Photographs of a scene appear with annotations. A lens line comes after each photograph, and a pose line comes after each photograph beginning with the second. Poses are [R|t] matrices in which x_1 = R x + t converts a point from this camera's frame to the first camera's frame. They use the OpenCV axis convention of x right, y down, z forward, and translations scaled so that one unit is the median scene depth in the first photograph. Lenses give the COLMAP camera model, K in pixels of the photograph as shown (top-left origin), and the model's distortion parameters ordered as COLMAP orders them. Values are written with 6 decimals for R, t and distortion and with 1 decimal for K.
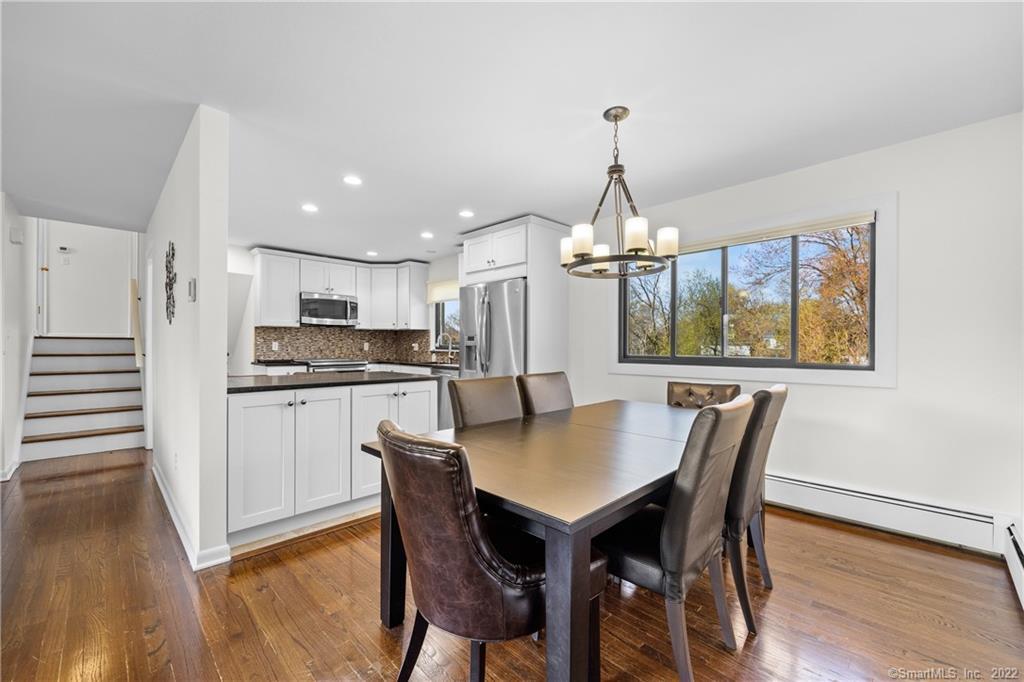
lens RADIAL K [[410.7, 0, 512.0], [0, 410.7, 341.0], [0, 0, 1]] dist [-0.002913, -0.000385]
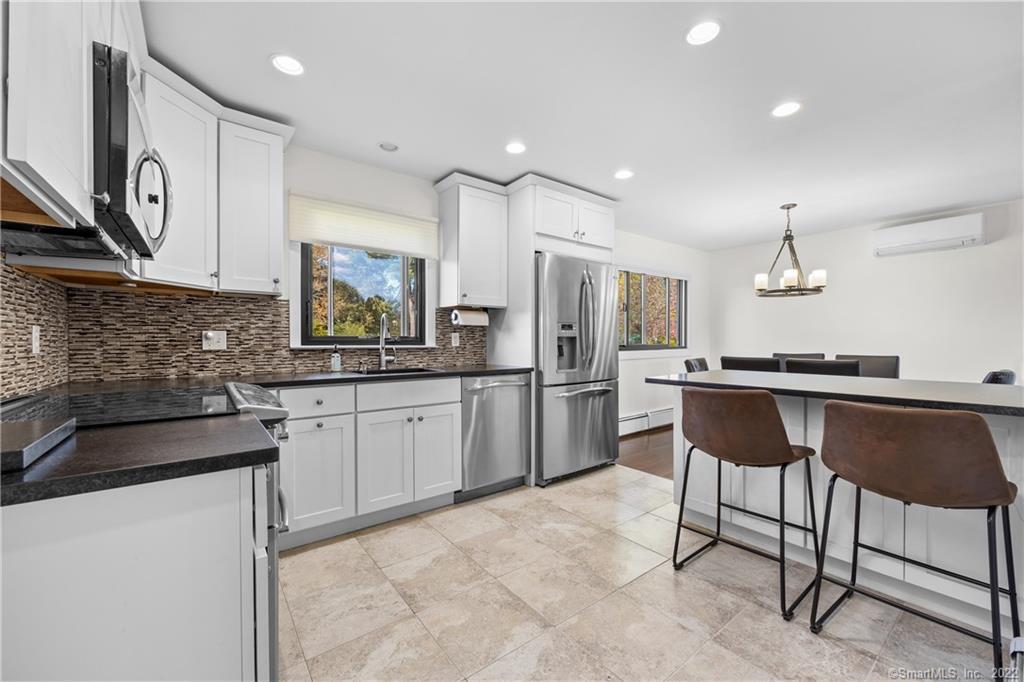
lens RADIAL K [[410.7, 0, 512.0], [0, 410.7, 341.0], [0, 0, 1]] dist [-0.002913, -0.000385]
pose [[0.125918, -0.006361, 0.992020, -0.687630], [-0.009554, 0.999925, 0.007625, 0.012008], [-0.991995, -0.010438, 0.125848, 0.808256]]
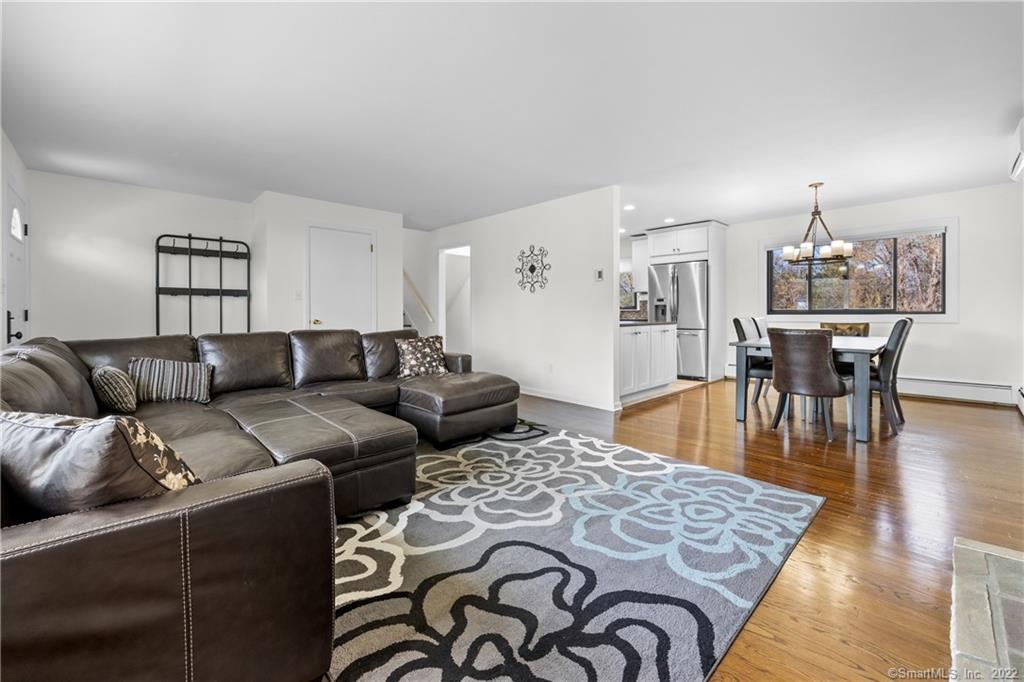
lens RADIAL K [[416.9, 0, 514.6], [0, 416.9, 310.5], [0, 0, 1]] dist [0.000117, 0.000223]
pose [[0.999678, -0.009591, -0.023475, -0.483556], [0.009751, 0.999930, 0.006699, 0.012635], [0.023409, -0.006926, 0.999702, -0.441194]]
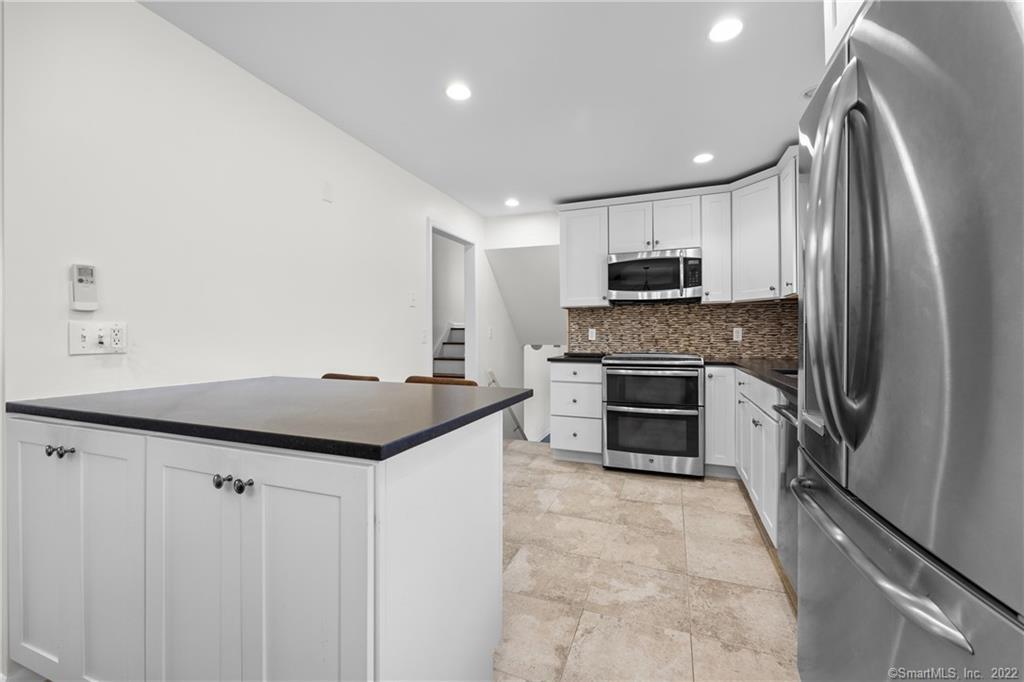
lens RADIAL K [[410.7, 0, 512.0], [0, 410.7, 341.0], [0, 0, 1]] dist [-0.002913, -0.000385]
pose [[0.403835, 0.004812, -0.914819, 0.046266], [0.014618, 0.999825, 0.011712, 0.014080], [0.914715, -0.018102, 0.403694, 0.583379]]
